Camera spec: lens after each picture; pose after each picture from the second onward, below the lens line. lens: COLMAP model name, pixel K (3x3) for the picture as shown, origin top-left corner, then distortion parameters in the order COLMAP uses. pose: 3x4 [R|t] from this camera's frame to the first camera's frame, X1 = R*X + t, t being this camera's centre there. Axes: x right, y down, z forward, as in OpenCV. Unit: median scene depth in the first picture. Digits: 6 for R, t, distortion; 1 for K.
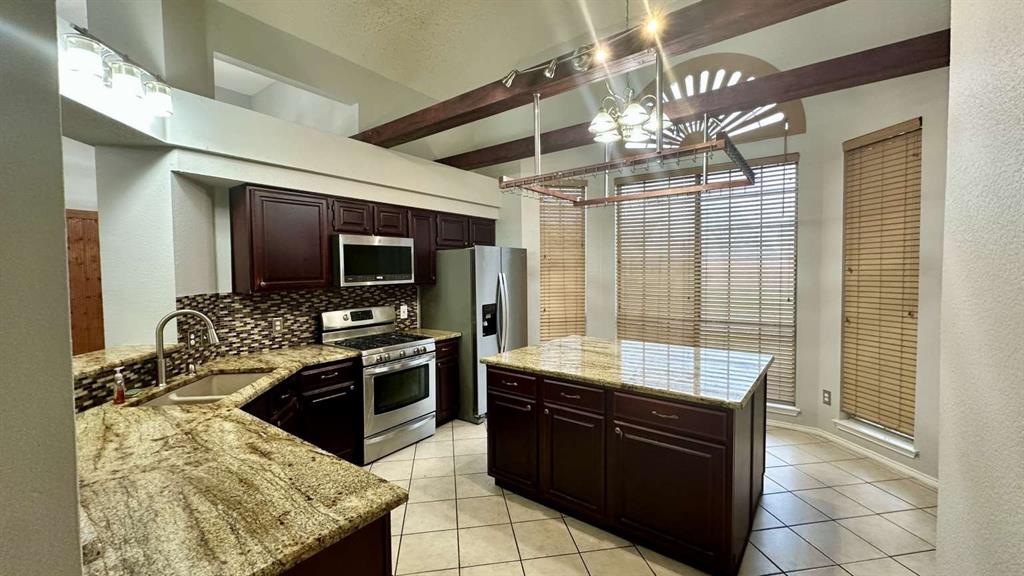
lens RADIAL K [[410.7, 0, 510.8], [0, 410.7, 286.3], [0, 0, 1]] dist [-0.000180, -0.000024]
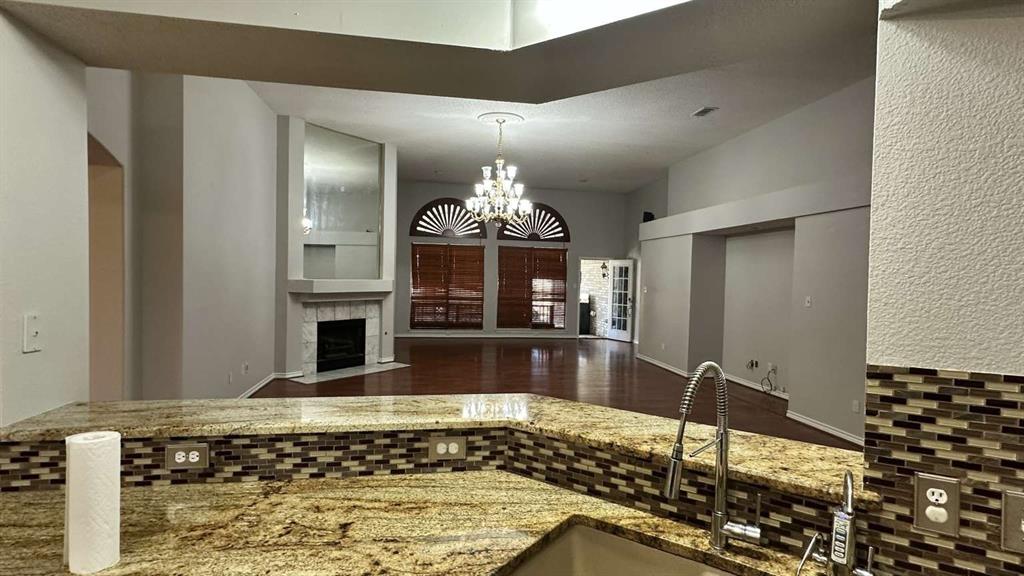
lens RADIAL K [[507.3, 0, 512.4], [0, 507.3, 286.5], [0, 0, 1]] dist [-0.002445, -0.000236]
pose [[-0.693421, 0.008026, -0.720488, -0.258591], [-0.040478, 0.997925, 0.050074, -0.050948], [0.719395, 0.063887, -0.691657, 1.043200]]
